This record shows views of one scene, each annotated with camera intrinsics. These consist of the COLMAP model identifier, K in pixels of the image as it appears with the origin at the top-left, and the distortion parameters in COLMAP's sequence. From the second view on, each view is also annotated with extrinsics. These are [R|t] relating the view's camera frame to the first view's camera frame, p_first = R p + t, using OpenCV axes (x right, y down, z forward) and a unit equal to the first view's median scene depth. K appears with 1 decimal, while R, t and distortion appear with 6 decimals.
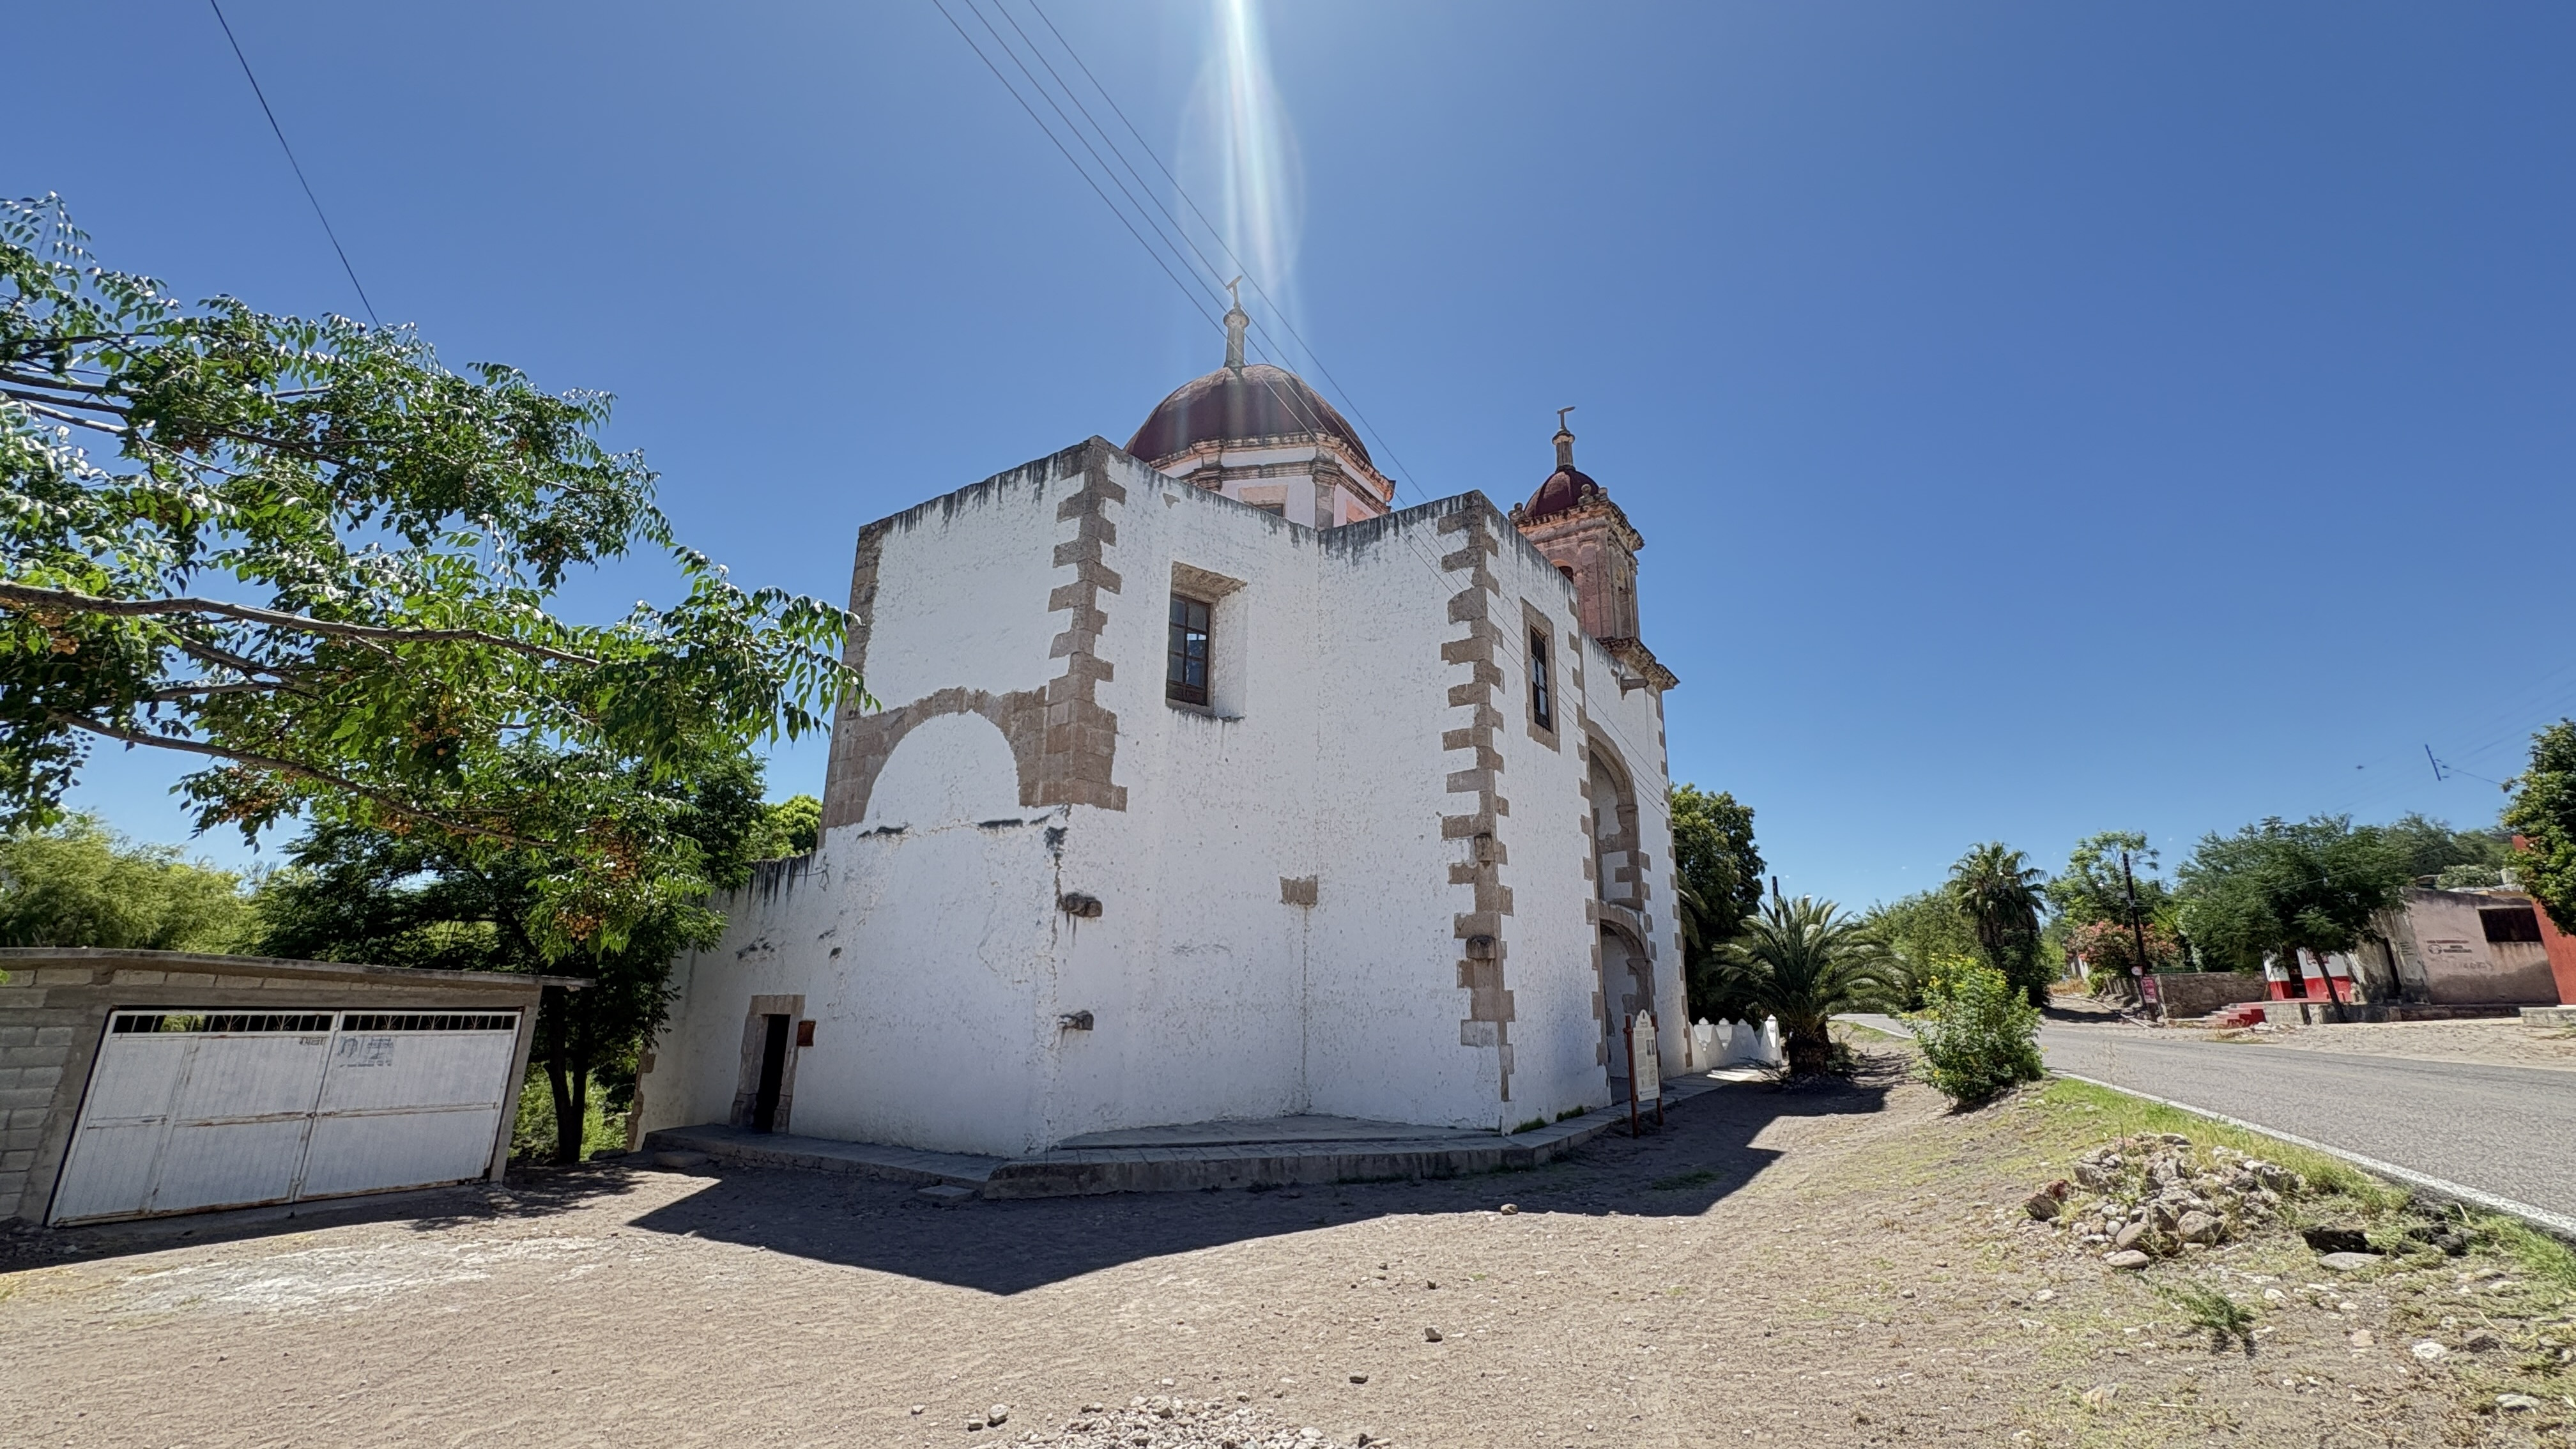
lens RADIAL K [[1032.7, 0, 1282.4], [0, 1032.7, 731.4], [0, 0, 1]] dist [0.004207, 0.000392]
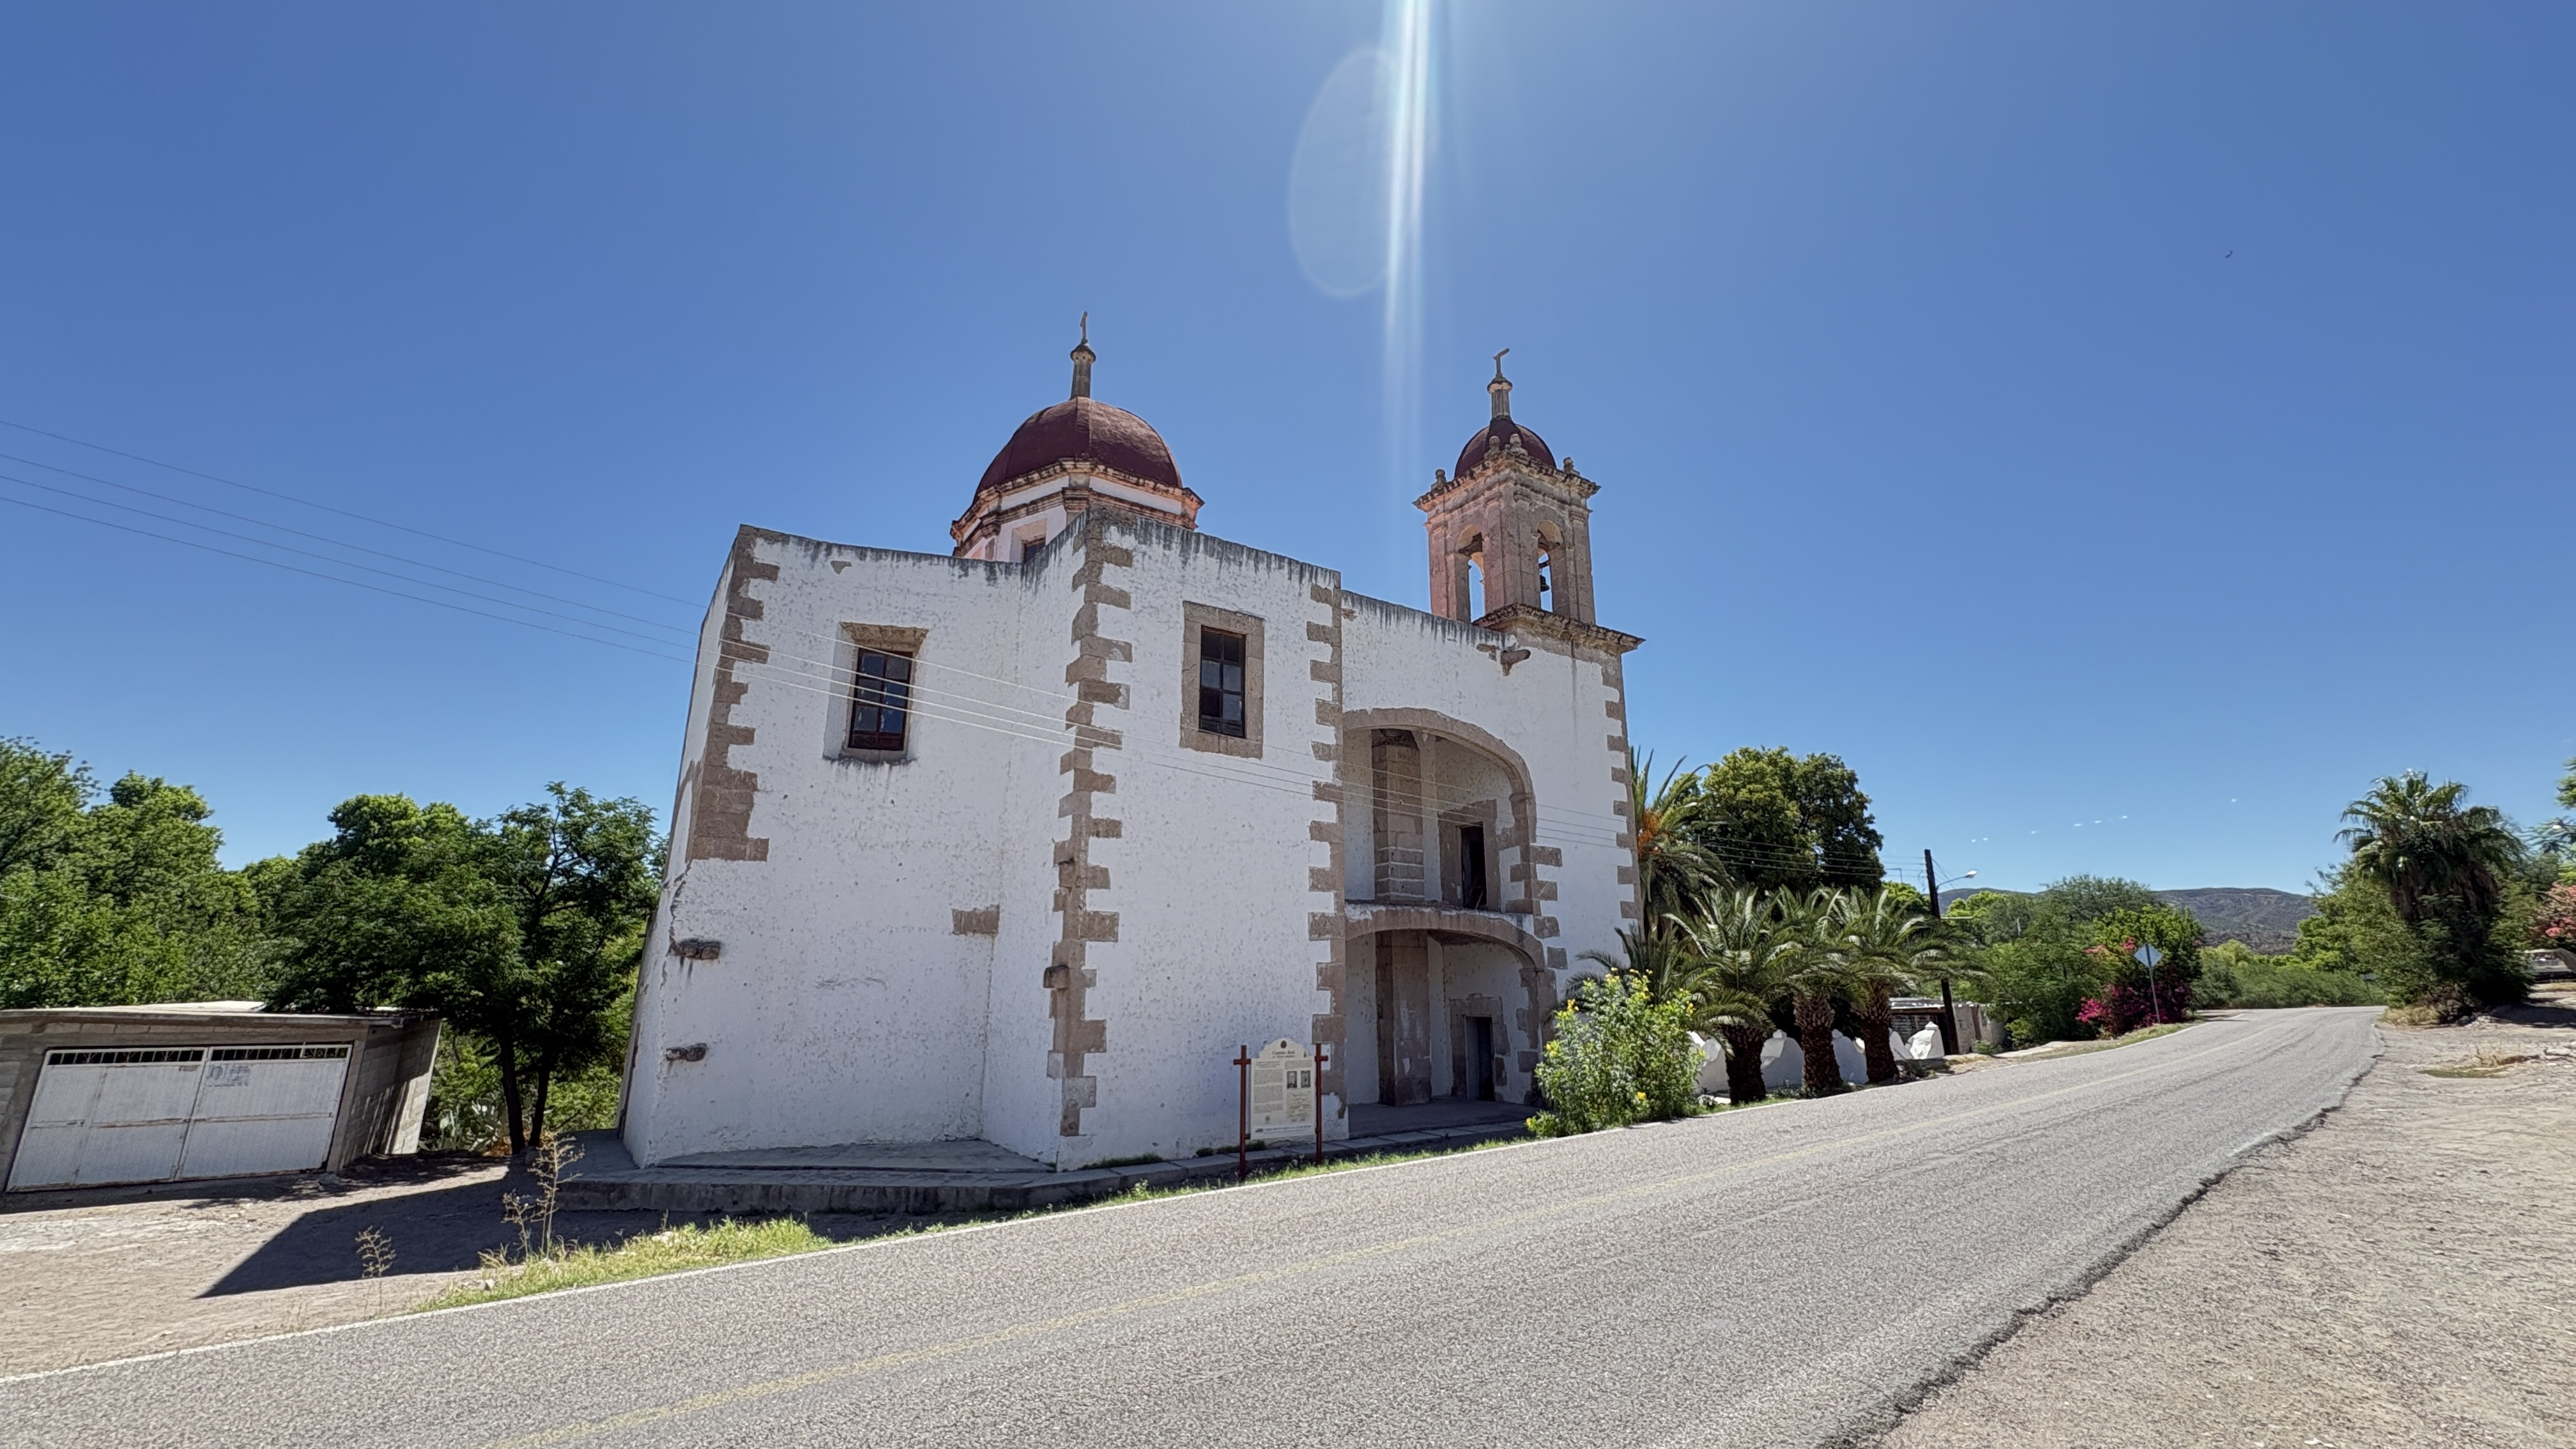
lens RADIAL K [[1032.7, 0, 1287.0], [0, 1032.7, 727.4], [0, 0, 1]] dist [0.004207, 0.000392]
pose [[0.925949, -0.105978, -0.362473, 0.785541], [0.107152, 0.994099, -0.016925, 0.014334], [0.362128, -0.023168, 0.931840, 0.174636]]
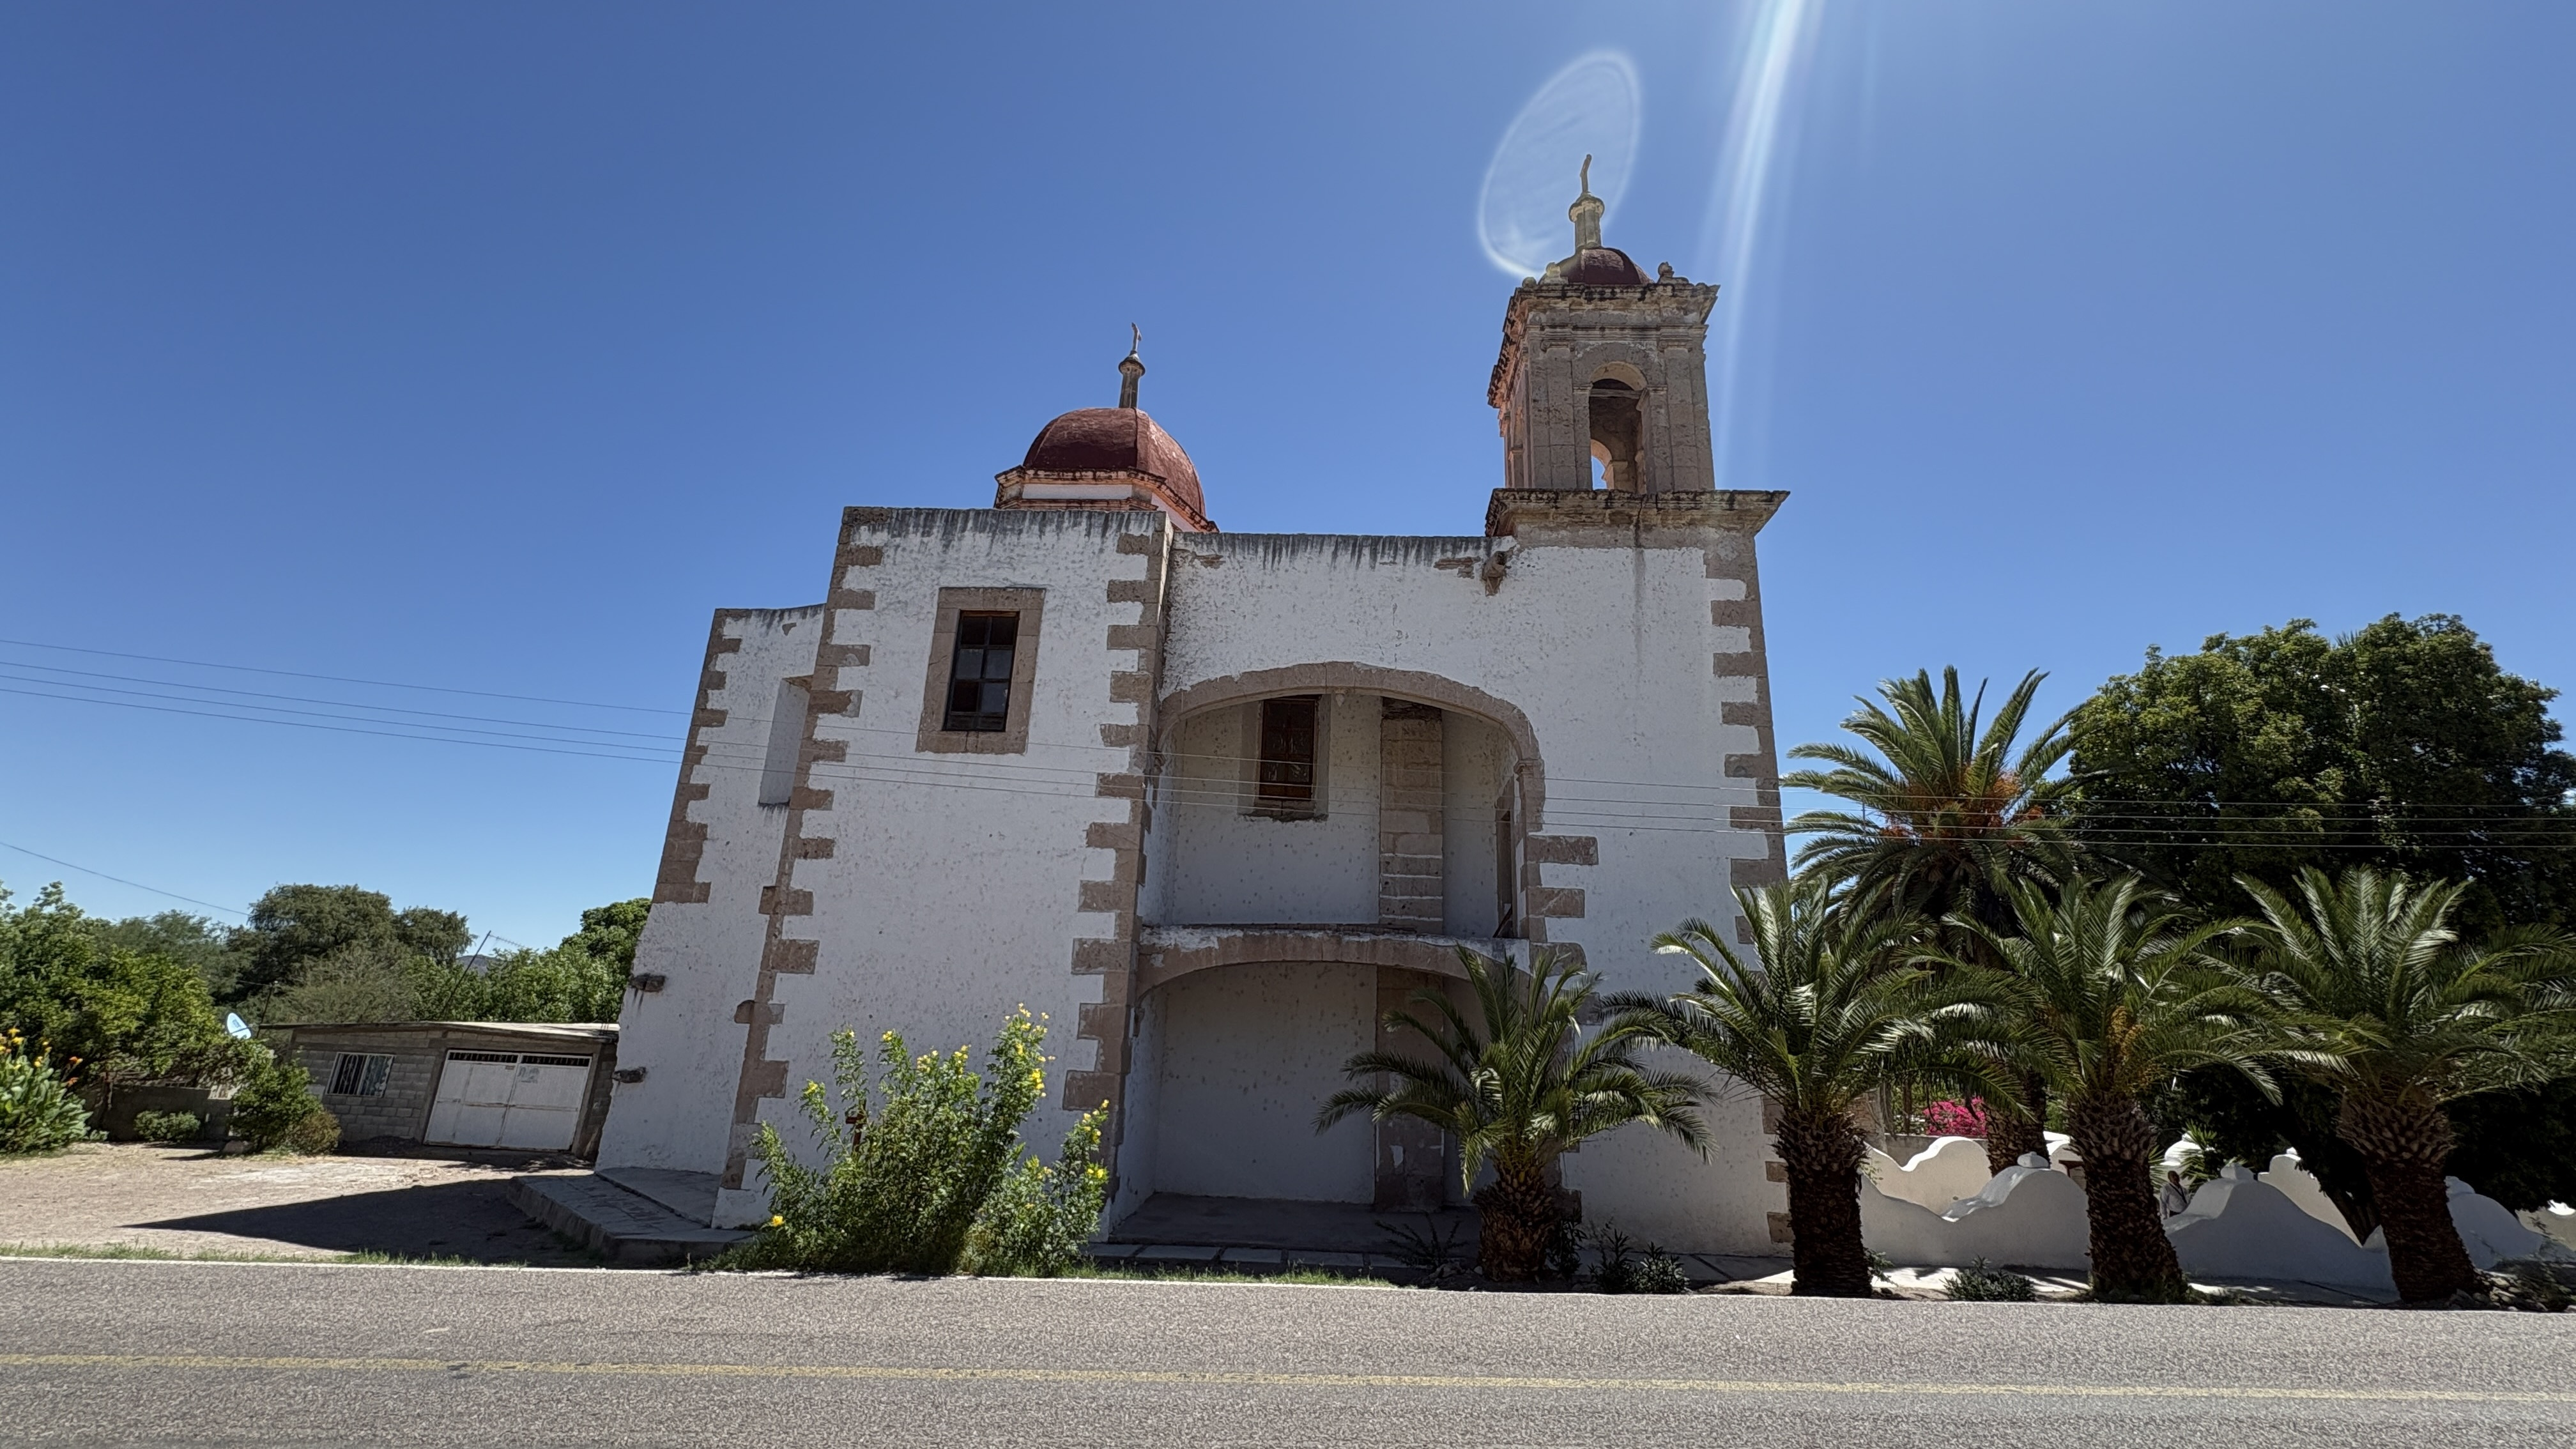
lens RADIAL K [[1032.7, 0, 1281.1], [0, 1032.7, 726.4], [0, 0, 1]] dist [0.004207, 0.000392]
pose [[0.512320, -0.240634, -0.824393, 1.258377], [0.187418, 0.968132, -0.166119, 0.207404], [0.838095, -0.069400, 0.541093, 0.926625]]
